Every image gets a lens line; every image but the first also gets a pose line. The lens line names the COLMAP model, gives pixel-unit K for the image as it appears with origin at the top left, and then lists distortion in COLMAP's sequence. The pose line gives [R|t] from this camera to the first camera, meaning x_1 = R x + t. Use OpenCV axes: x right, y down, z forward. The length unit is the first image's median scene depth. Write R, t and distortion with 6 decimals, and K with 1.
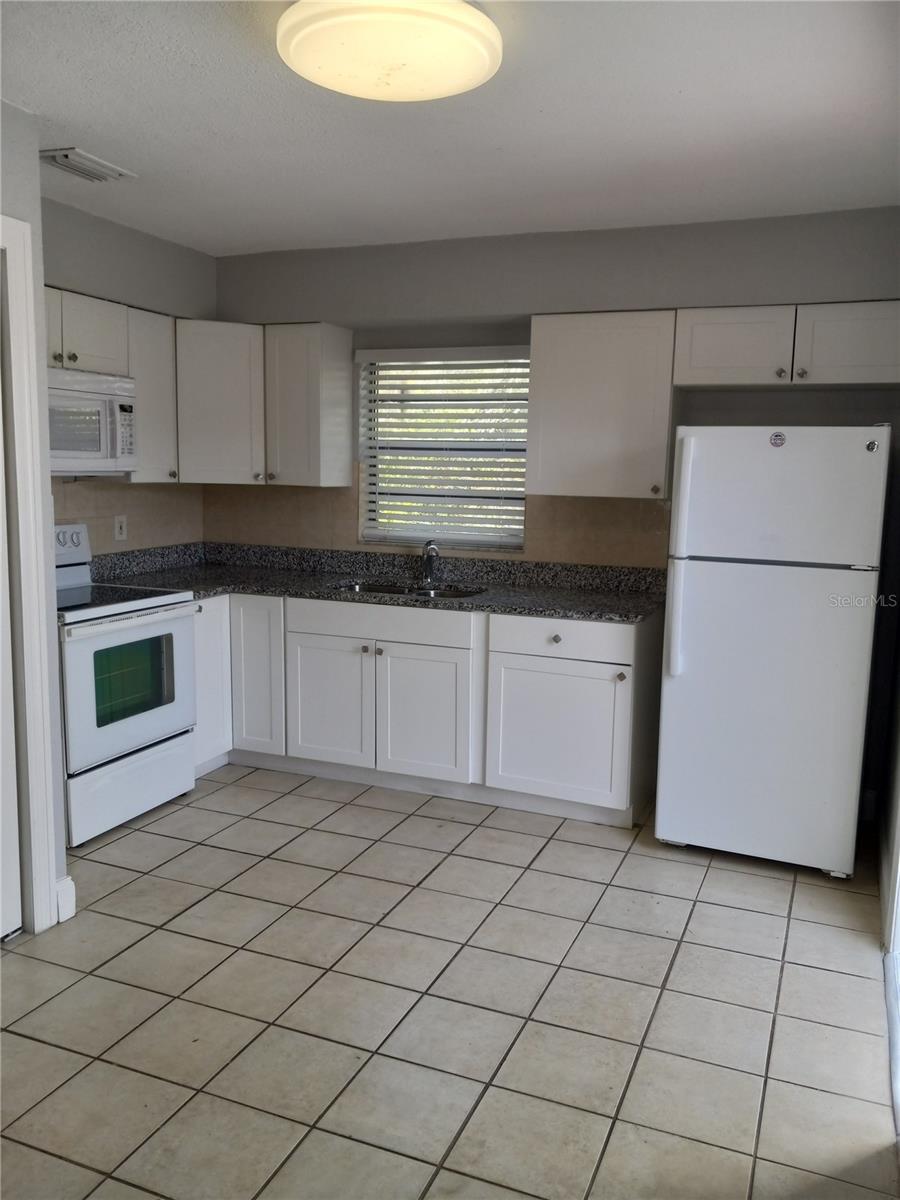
lens RADIAL K [[961.6, 0, 448.7], [0, 961.6, 609.8], [0, 0, 1]] dist [0.020287, -0.052343]
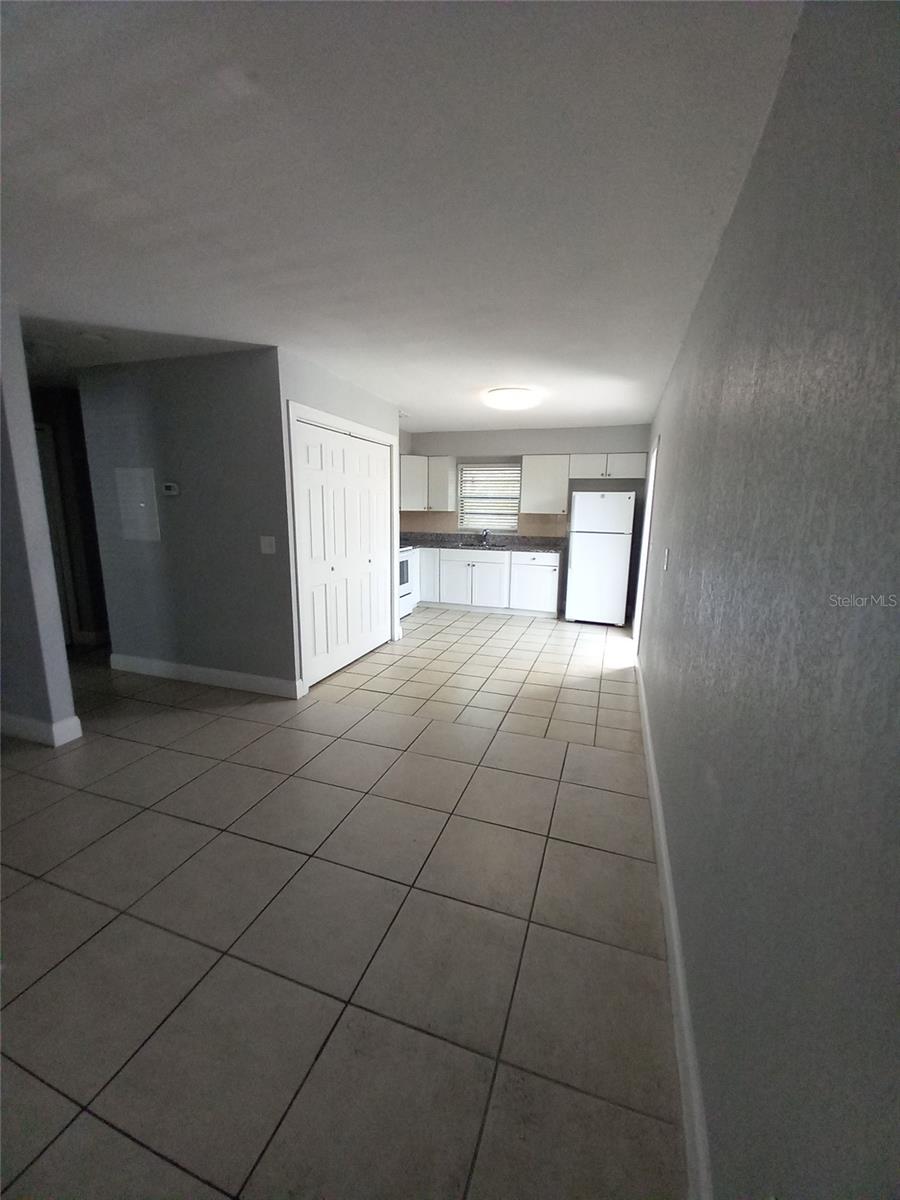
lens RADIAL K [[472.7, 0, 455.6], [0, 472.7, 590.3], [0, 0, 1]] dist [-0.014298, -0.000118]
pose [[0.998658, -0.015492, 0.049418, -0.208282], [0.013578, 0.999154, 0.038832, 0.064389], [-0.049978, -0.038109, 0.998023, -0.508969]]
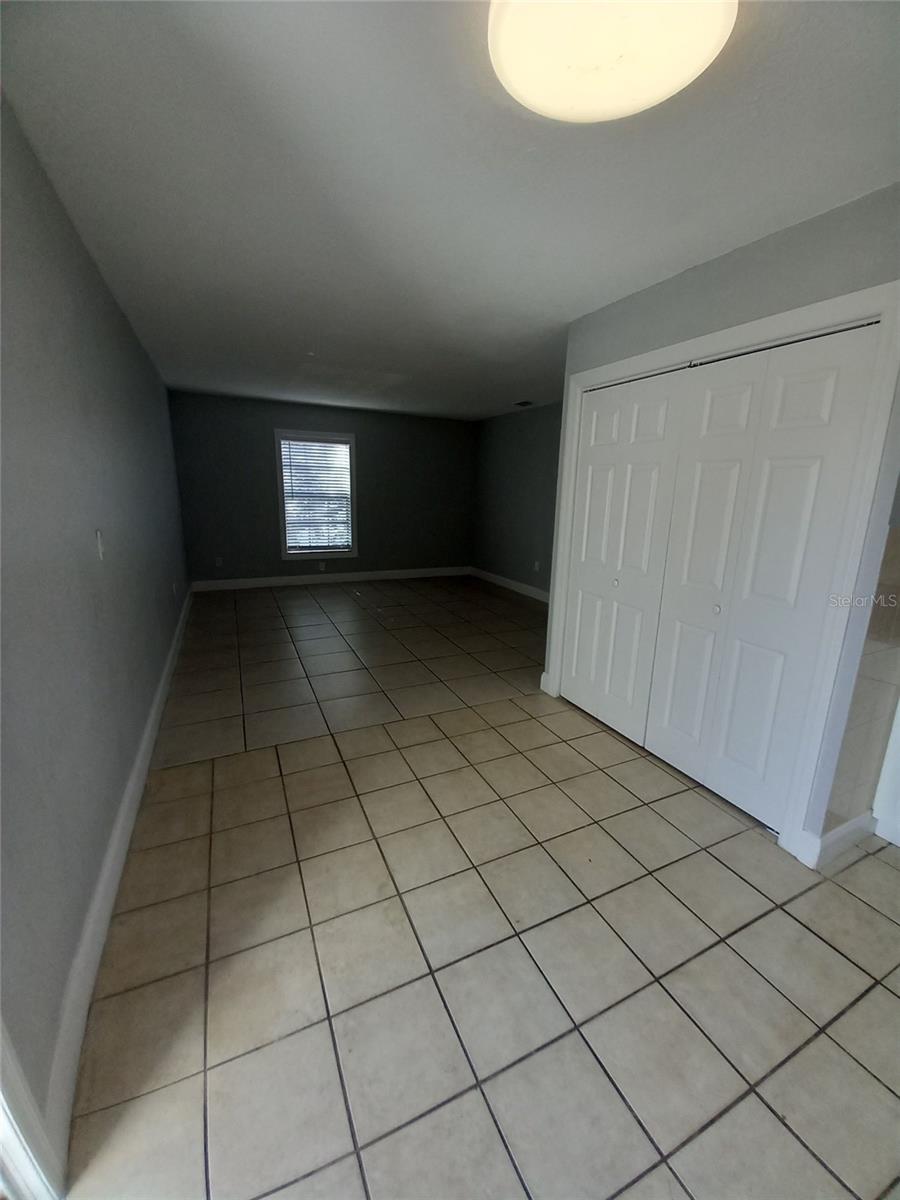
lens RADIAL K [[472.7, 0, 450.6], [0, 472.7, 593.0], [0, 0, 1]] dist [-0.014298, -0.000118]
pose [[-0.680238, 0.121471, -0.722856, 0.224603], [-0.146670, 0.943672, 0.296599, -0.087406], [0.718167, 0.307779, -0.624106, 0.690038]]
